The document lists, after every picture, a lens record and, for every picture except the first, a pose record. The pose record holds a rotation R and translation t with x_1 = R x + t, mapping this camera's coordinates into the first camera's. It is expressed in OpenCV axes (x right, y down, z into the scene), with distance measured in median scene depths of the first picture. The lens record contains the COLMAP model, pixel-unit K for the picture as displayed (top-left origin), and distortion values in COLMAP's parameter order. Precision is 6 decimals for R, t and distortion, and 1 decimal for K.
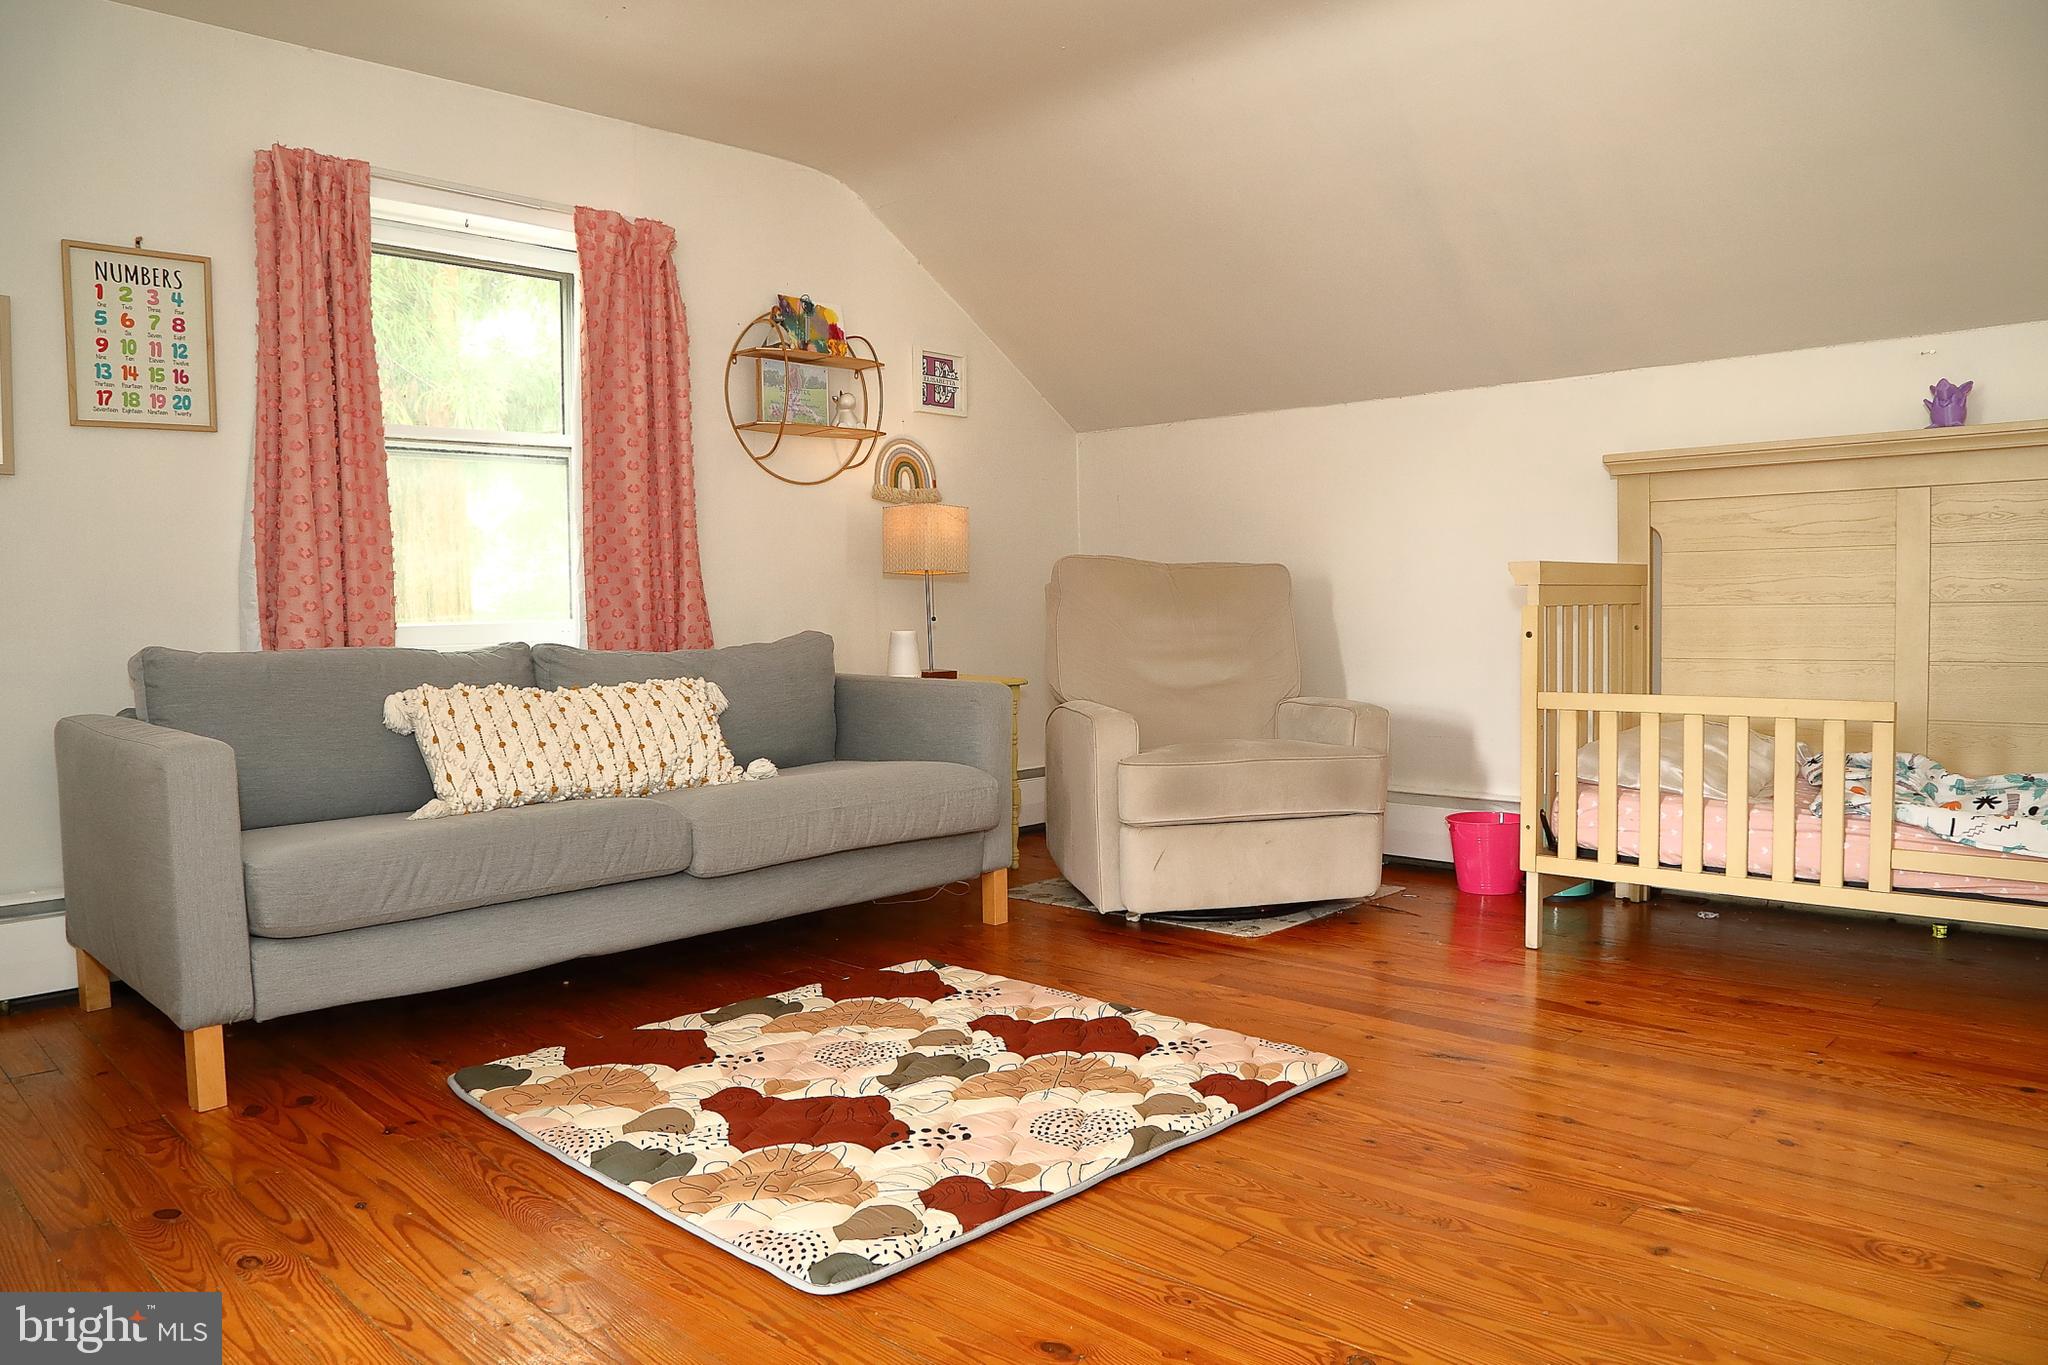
lens RADIAL K [[1434.8, 0, 1034.4], [0, 1434.8, 696.0], [0, 0, 1]] dist [-0.120662, 0.058291]
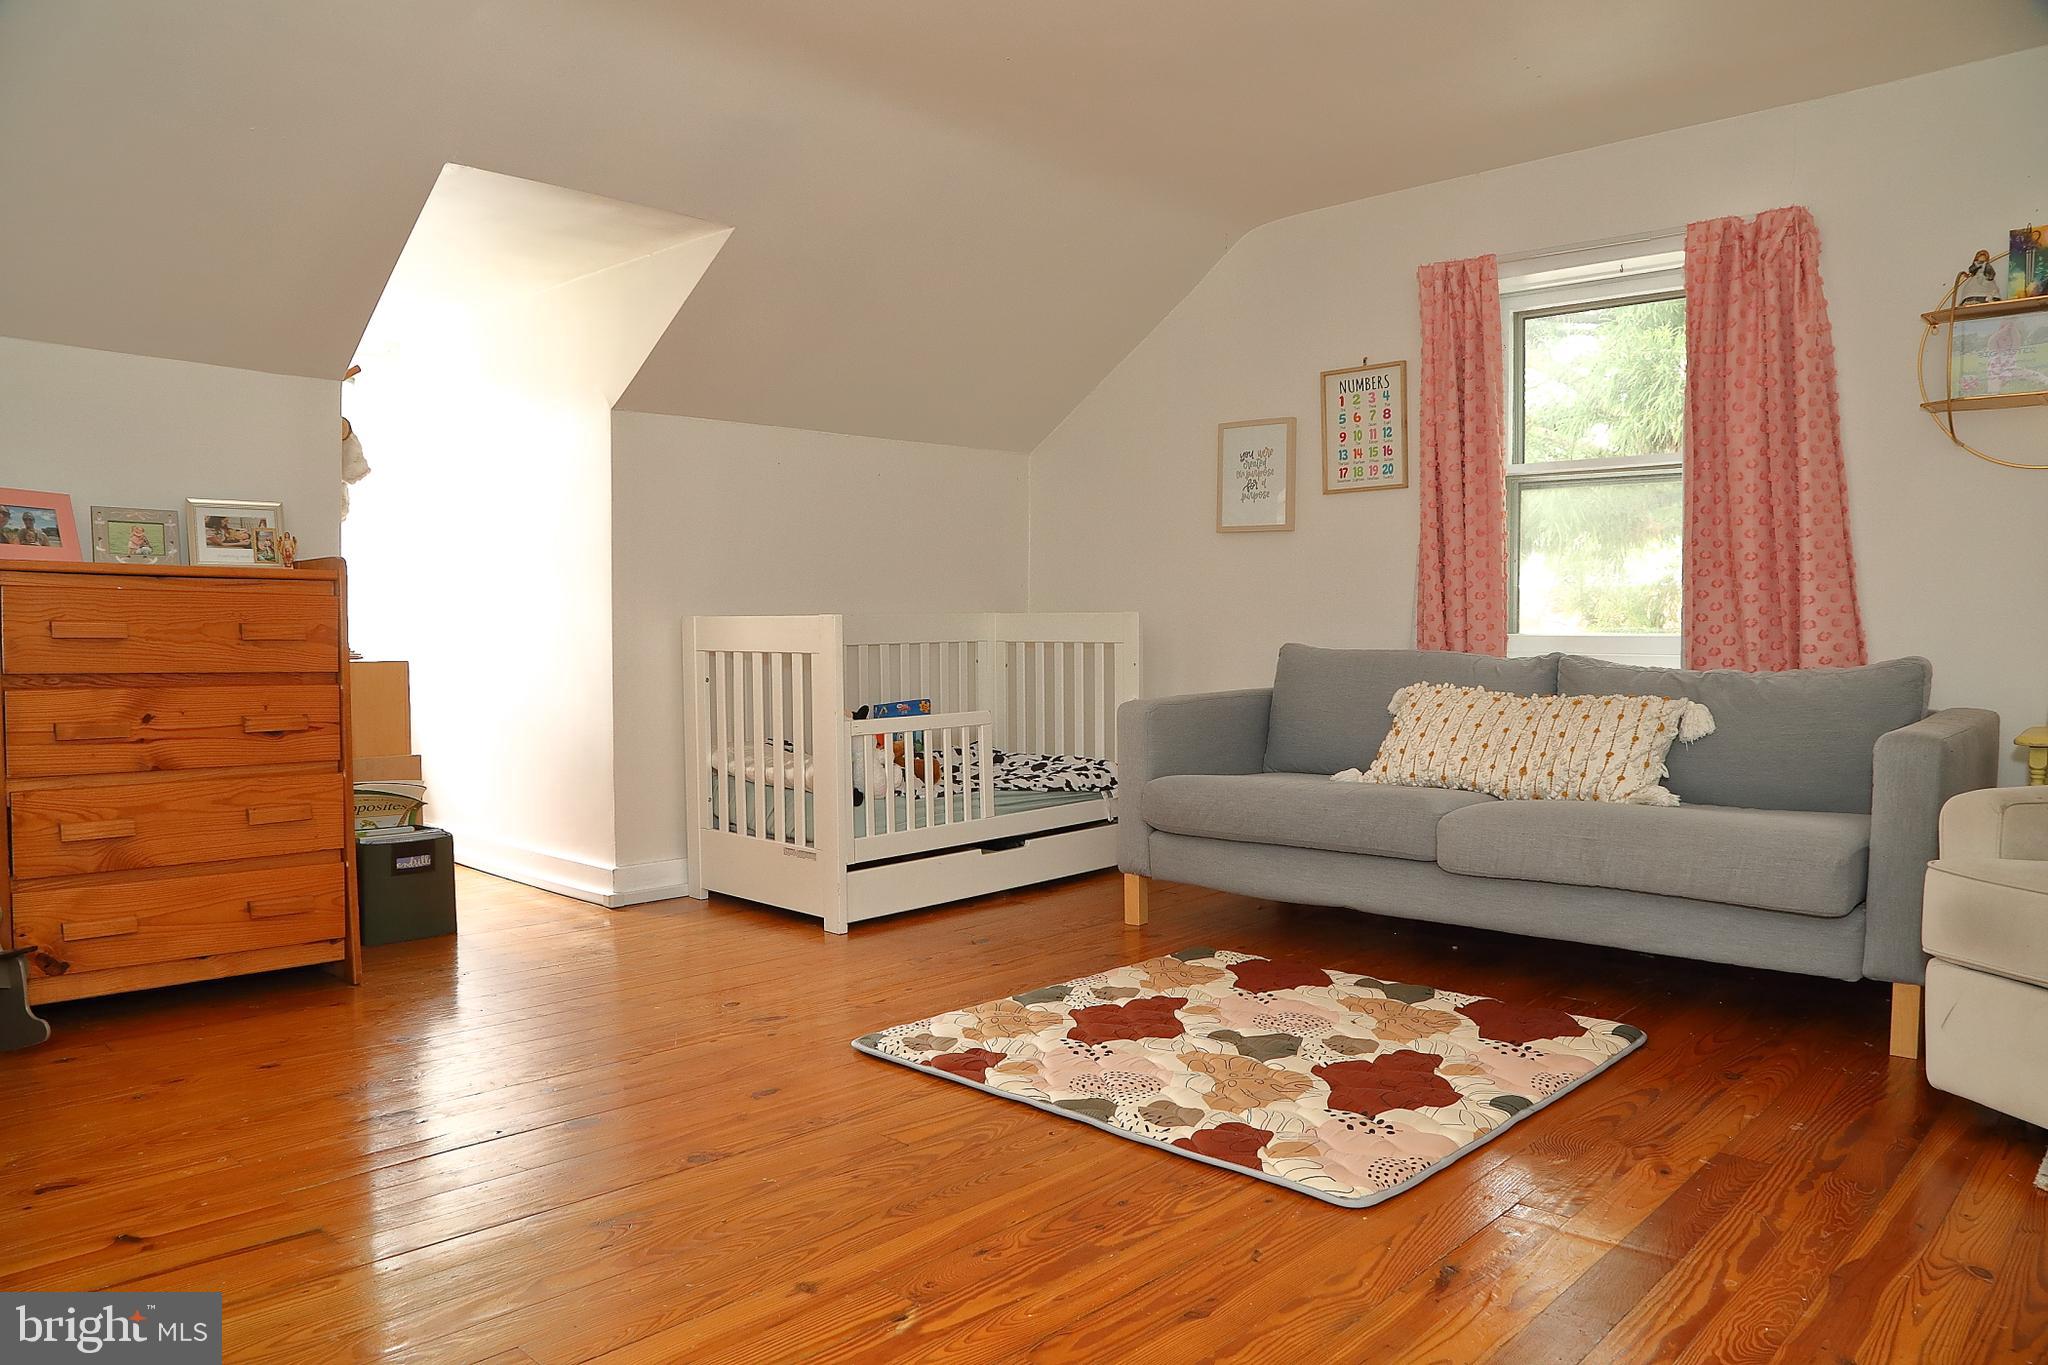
lens RADIAL K [[1434.8, 0, 1034.4], [0, 1434.8, 696.0], [0, 0, 1]] dist [-0.120662, 0.058291]
pose [[0.003083, 0.066960, -0.997751, 0.865257], [-0.058624, 0.996052, 0.066665, -0.062757], [0.998275, 0.058287, 0.006996, 0.679108]]
